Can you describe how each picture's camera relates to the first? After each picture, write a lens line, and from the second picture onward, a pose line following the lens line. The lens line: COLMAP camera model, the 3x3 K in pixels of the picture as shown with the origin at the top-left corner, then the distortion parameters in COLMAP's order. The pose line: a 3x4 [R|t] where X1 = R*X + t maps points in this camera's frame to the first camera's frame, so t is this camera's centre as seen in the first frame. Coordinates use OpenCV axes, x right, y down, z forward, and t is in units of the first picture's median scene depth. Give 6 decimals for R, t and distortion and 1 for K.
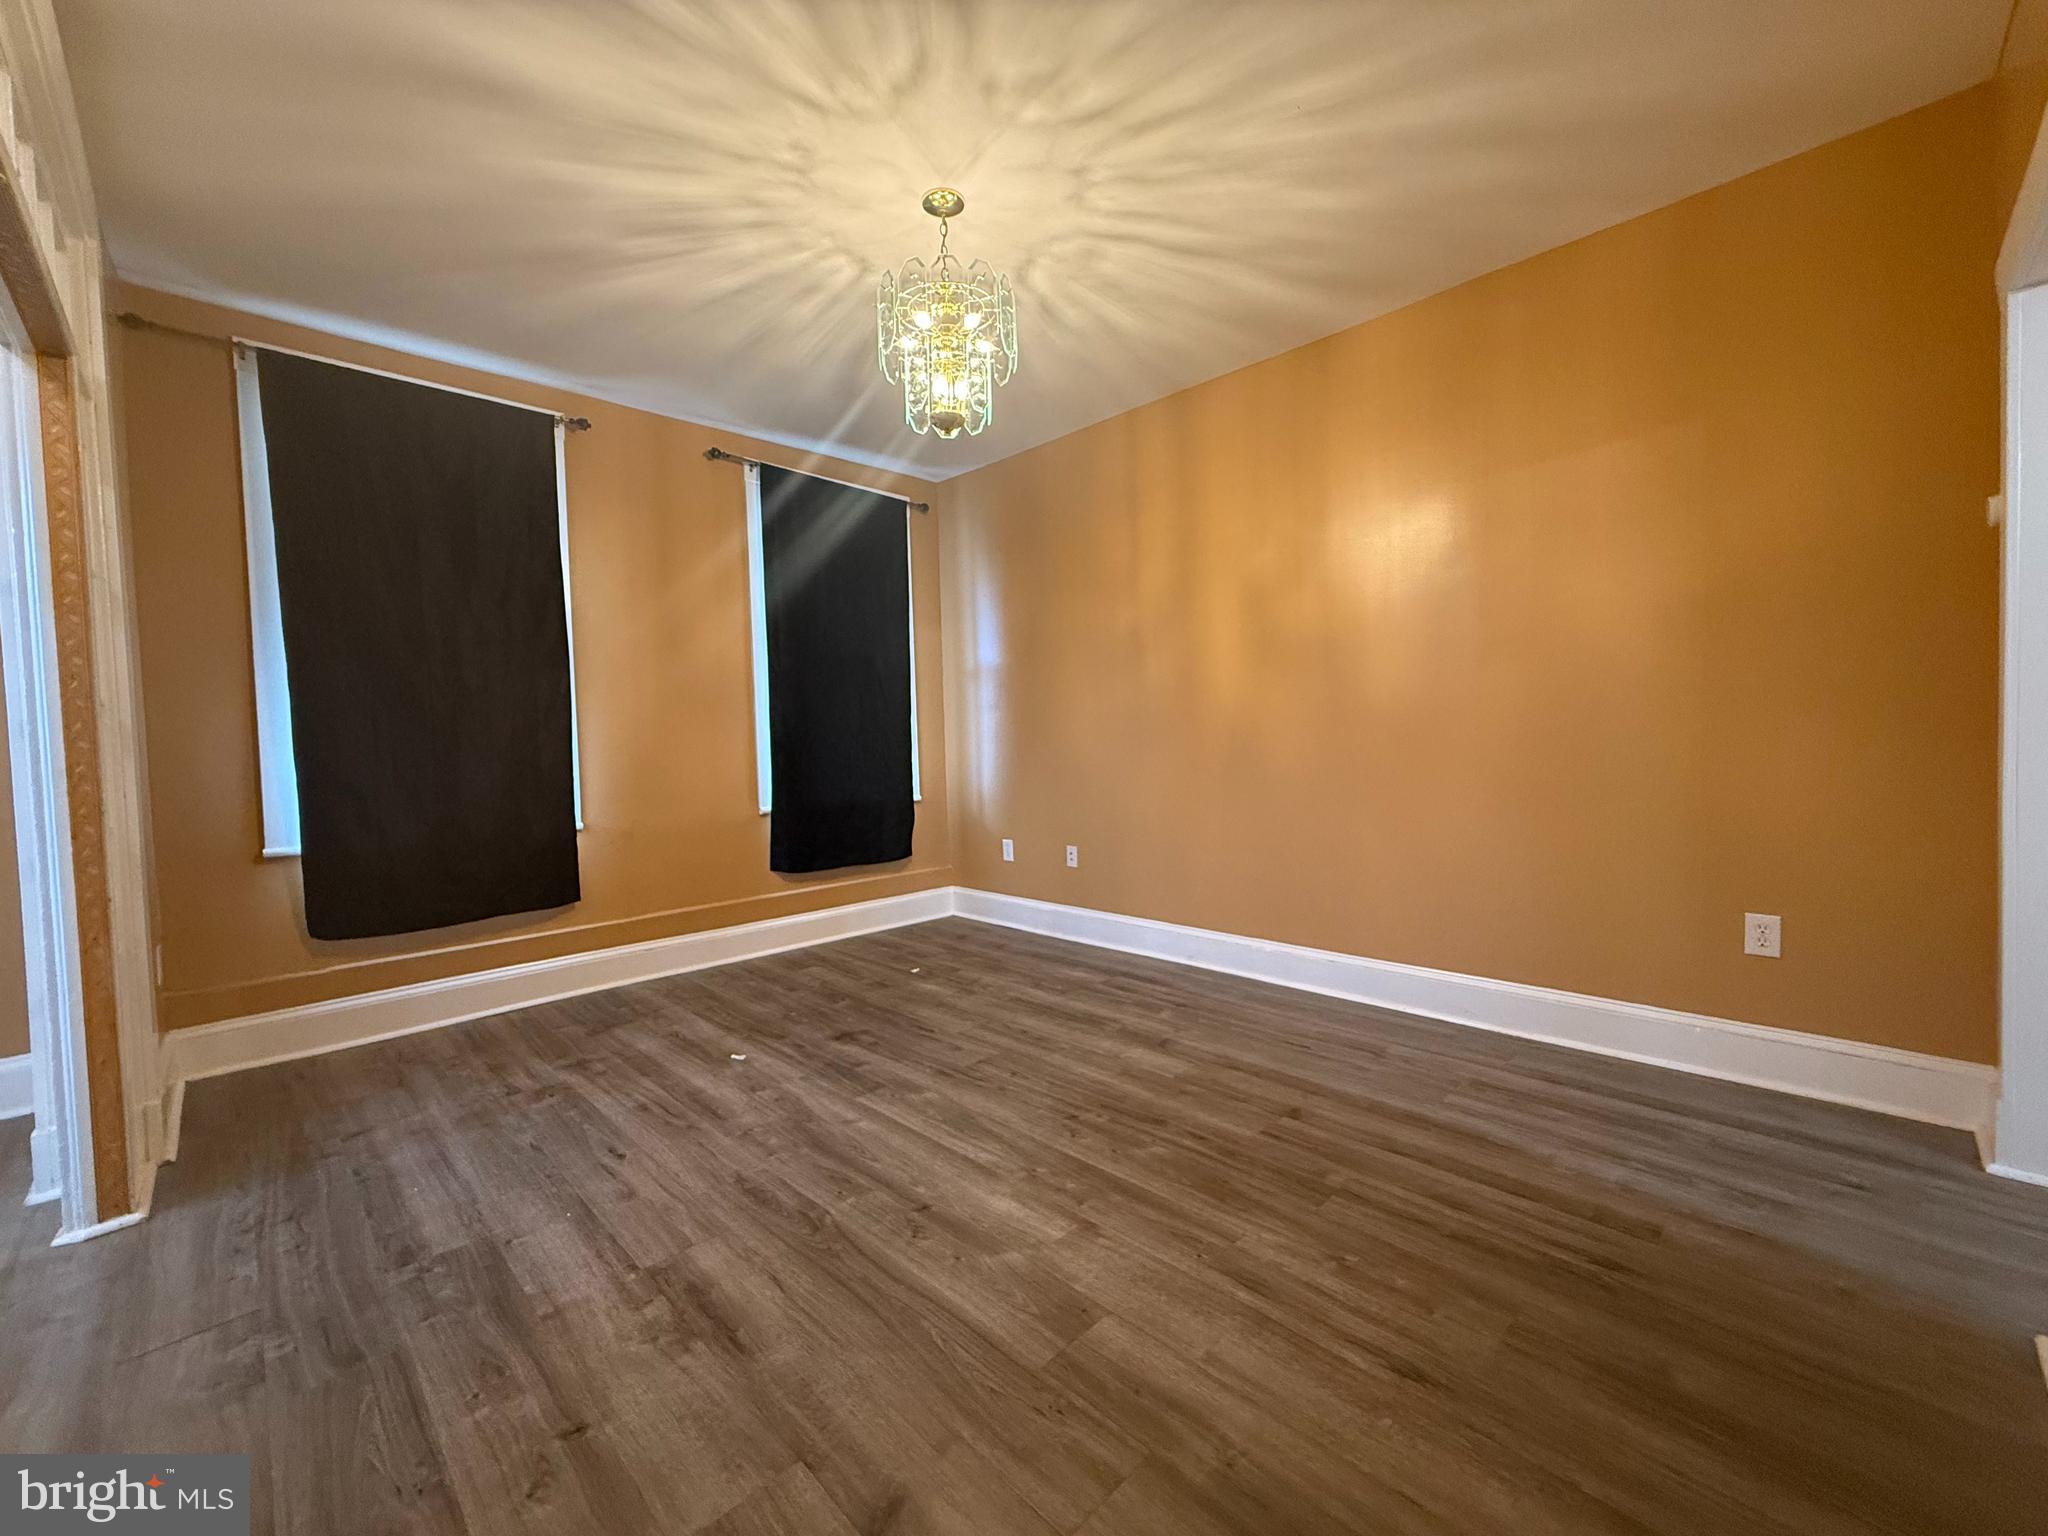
lens RADIAL K [[819.6, 0, 1021.0], [0, 819.6, 762.7], [0, 0, 1]] dist [0.001242, -0.000238]
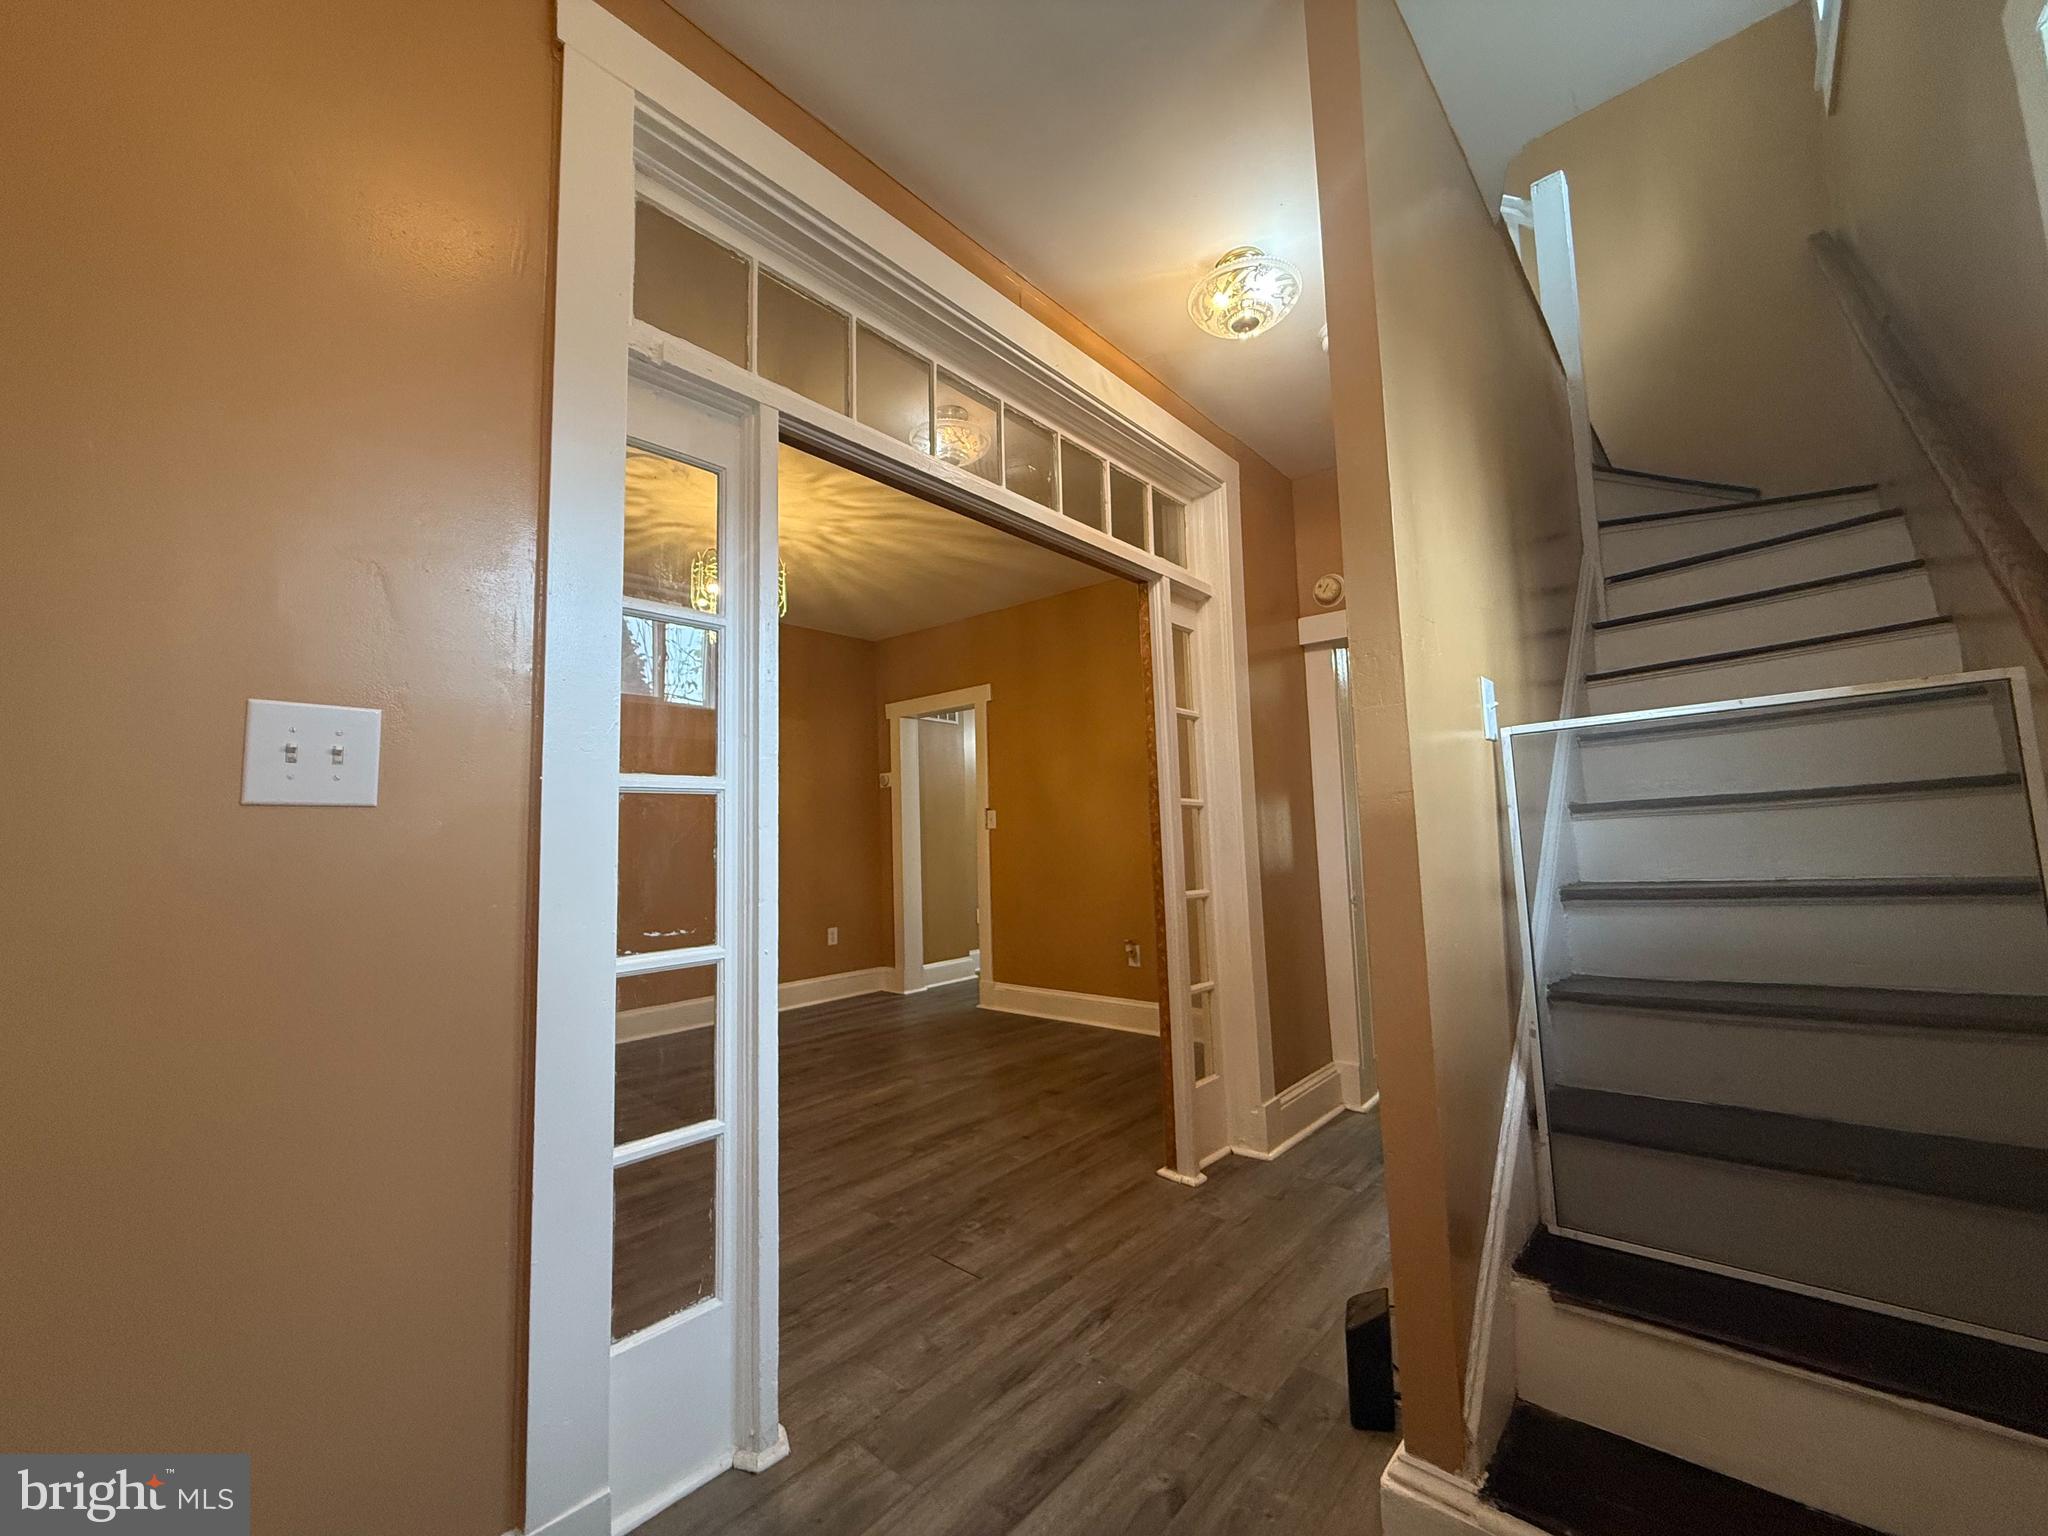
lens RADIAL K [[819.6, 0, 1017.7], [0, 819.6, 765.8], [0, 0, 1]] dist [0.001242, -0.000238]
pose [[-0.070312, 0.114490, 0.990933, -1.666176], [0.059181, 0.992121, -0.110428, 0.008442], [-0.995768, 0.050880, -0.076534, 0.638690]]
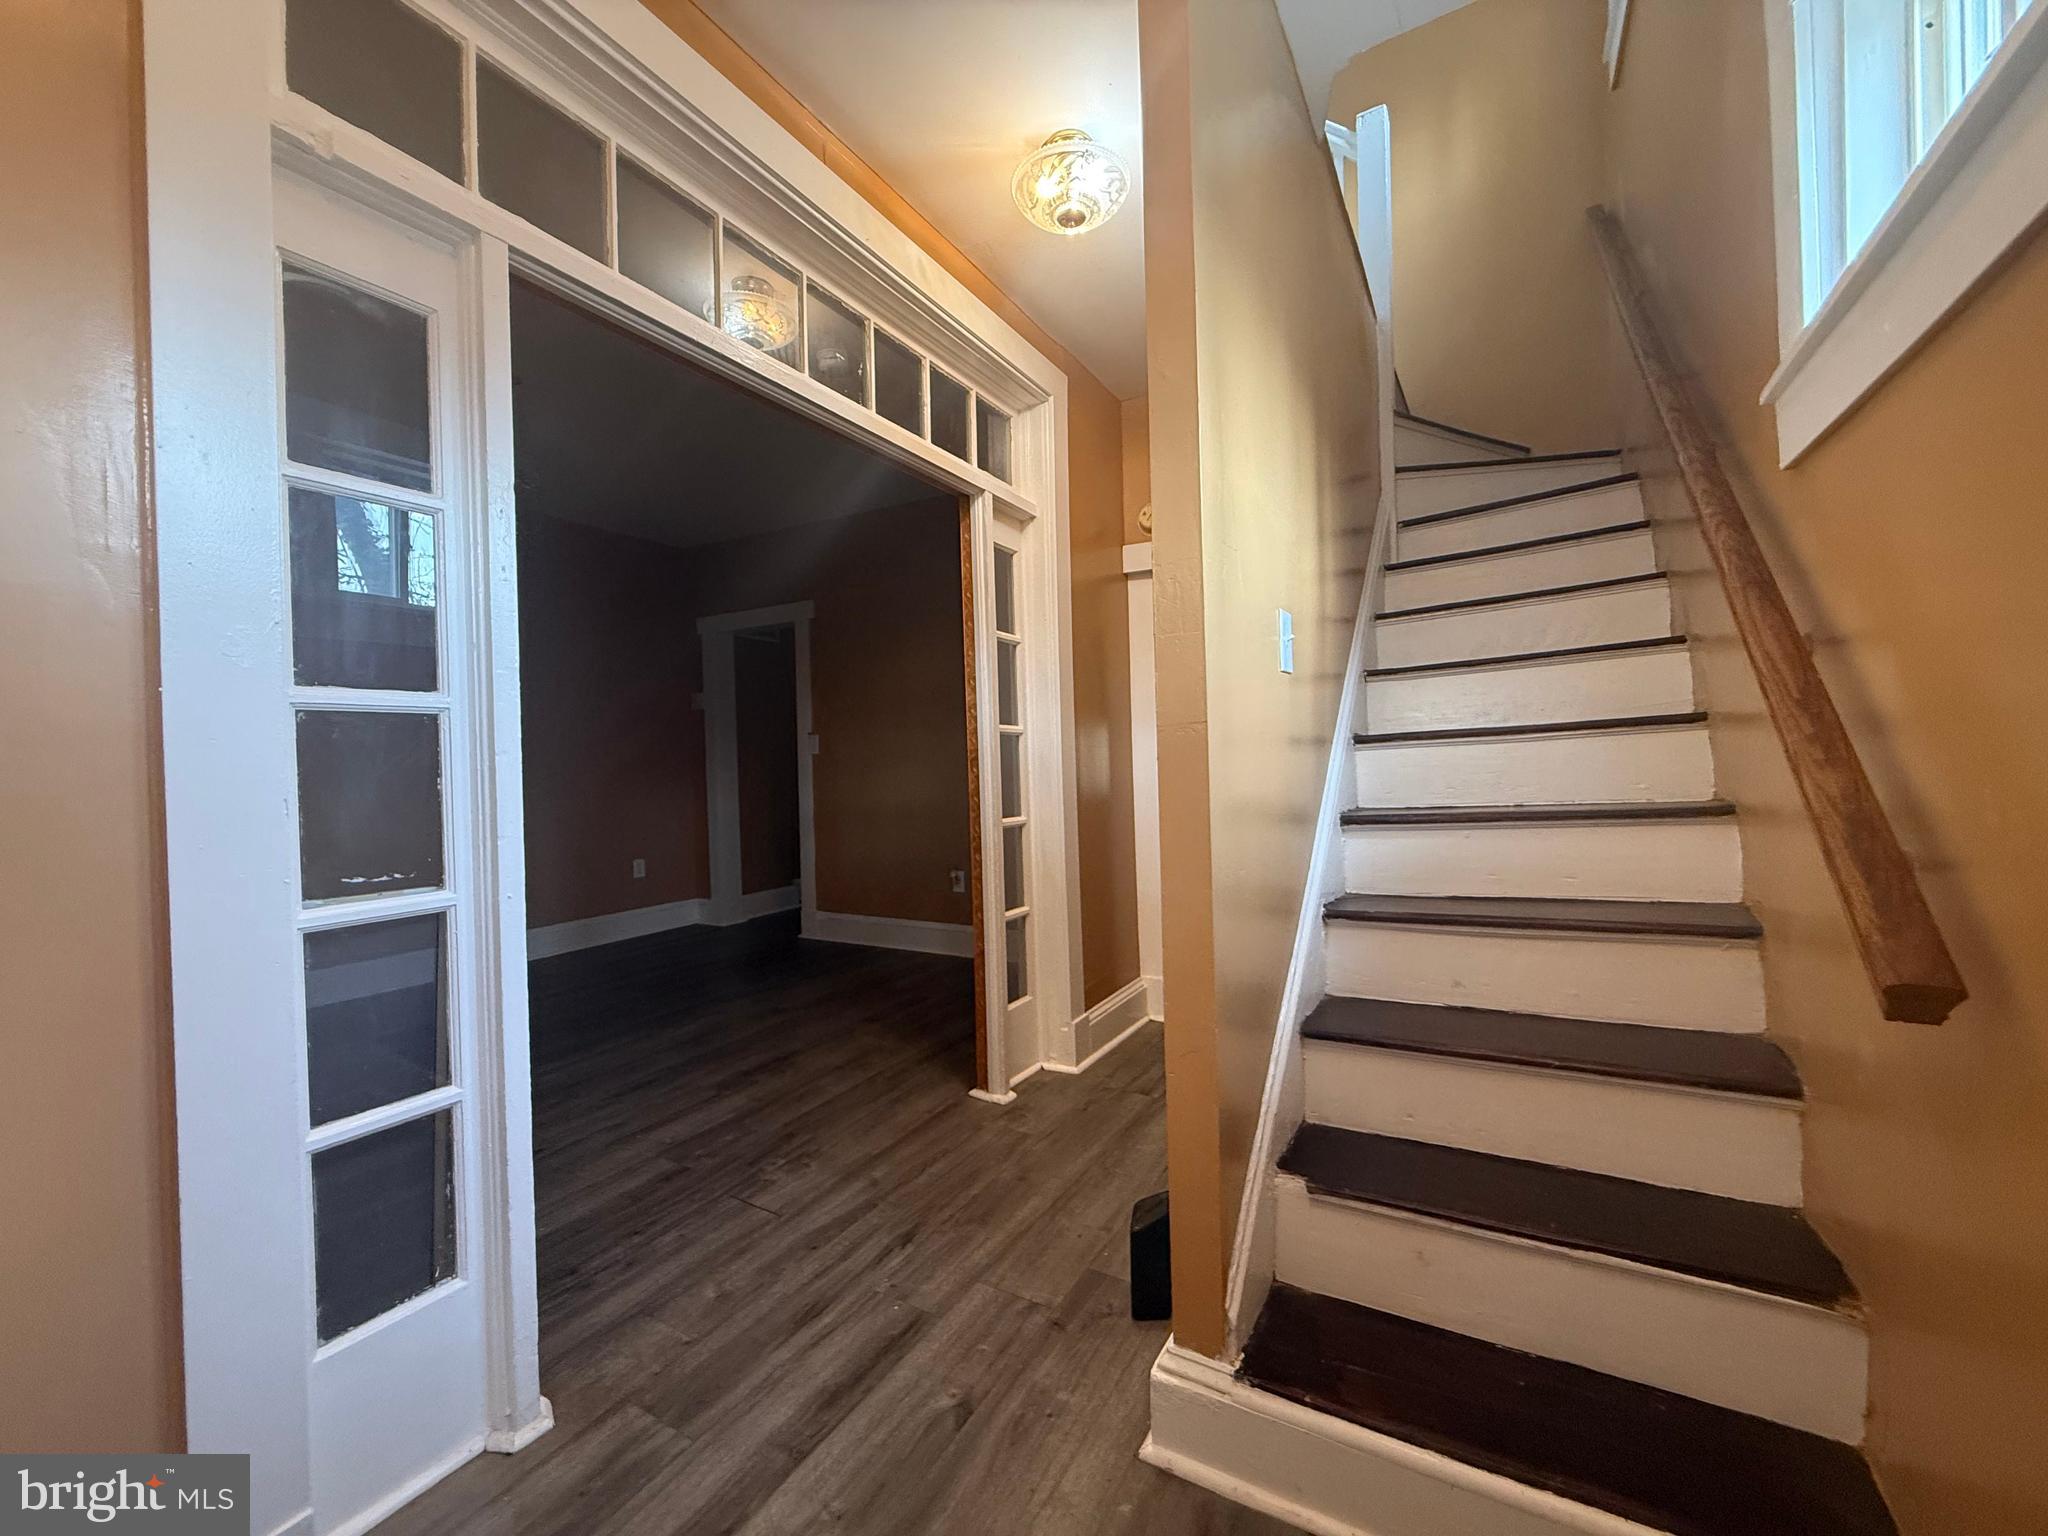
lens RADIAL K [[819.6, 0, 1020.8], [0, 819.6, 768.1], [0, 0, 1]] dist [0.001242, -0.000238]
pose [[-0.266226, 0.020977, 0.963682, -1.629349], [0.059500, 0.998214, -0.005292, 0.007028], [-0.962073, 0.055931, -0.266999, 0.599394]]
